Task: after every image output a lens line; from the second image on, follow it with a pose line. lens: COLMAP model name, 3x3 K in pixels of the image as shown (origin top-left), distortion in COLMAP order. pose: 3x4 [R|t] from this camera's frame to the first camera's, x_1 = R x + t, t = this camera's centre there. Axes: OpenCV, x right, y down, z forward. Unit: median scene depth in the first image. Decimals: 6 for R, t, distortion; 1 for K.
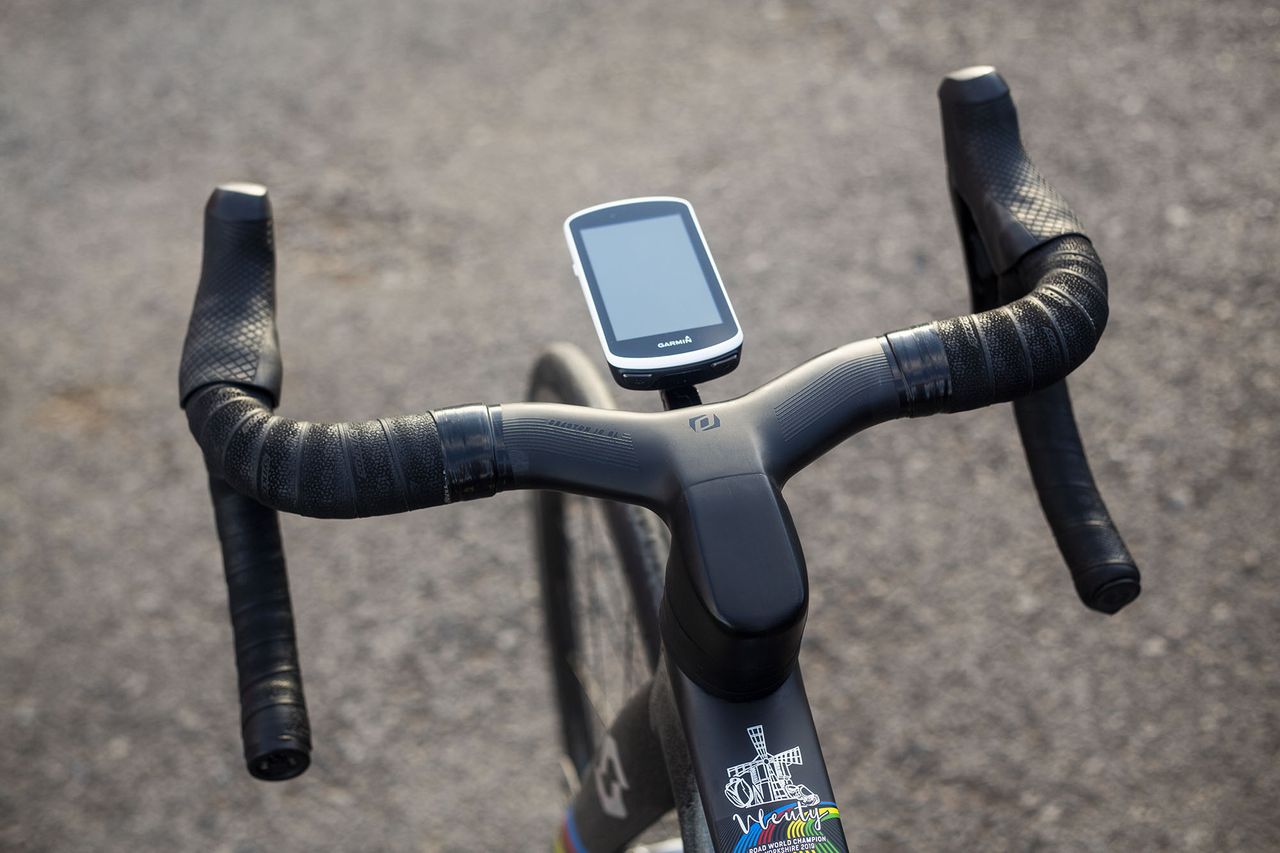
lens RADIAL K [[1861.9, 0, 640.0], [0, 1861.9, 426.5], [0, 0, 1]] dist [-0.001481, -0.049819]
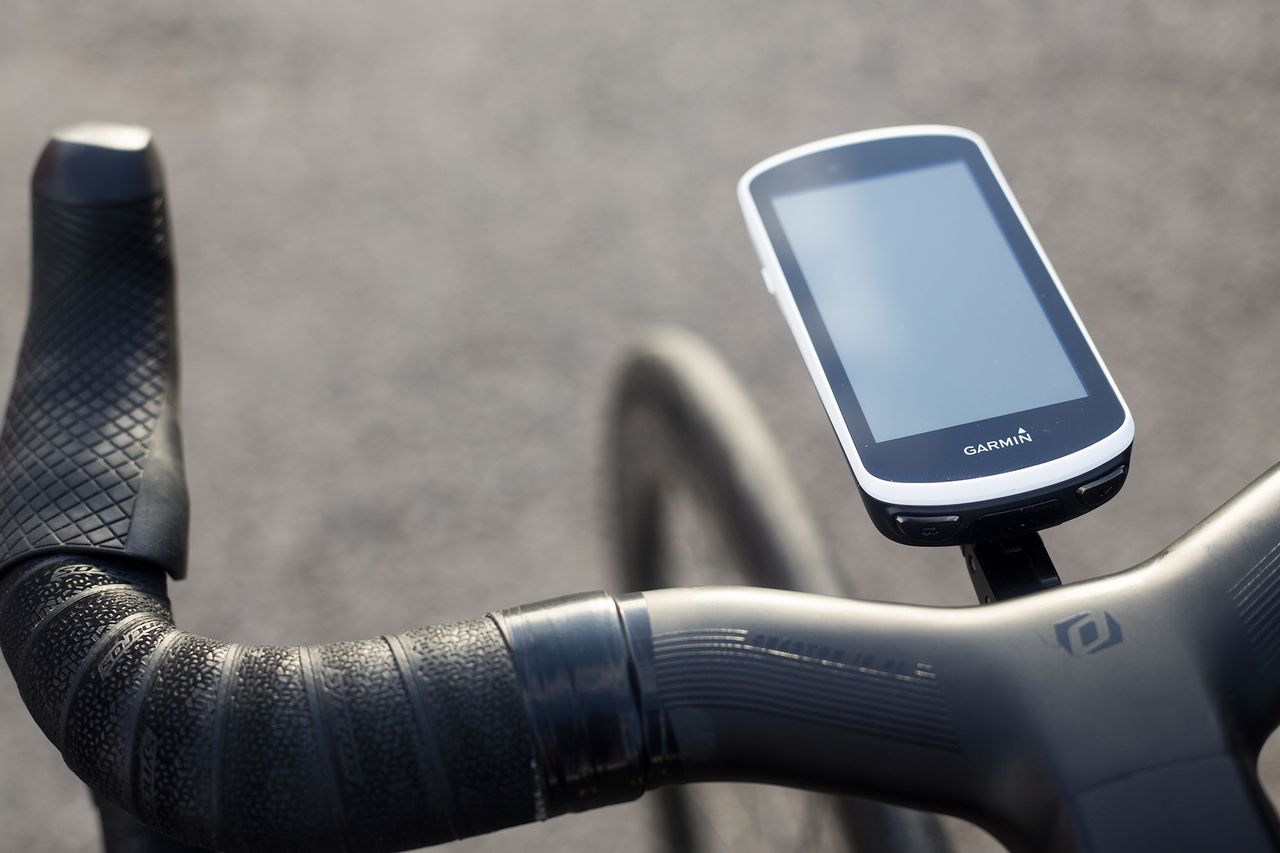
lens RADIAL K [[1795.7, 0, 640.0], [0, 1795.7, 426.5], [0, 0, 1]] dist [-0.079482, 0.028986]
pose [[0.999641, -0.026627, -0.002851, -0.071486], [0.026772, 0.996267, 0.082075, -0.089359], [0.000655, -0.082122, 0.996622, 0.537751]]
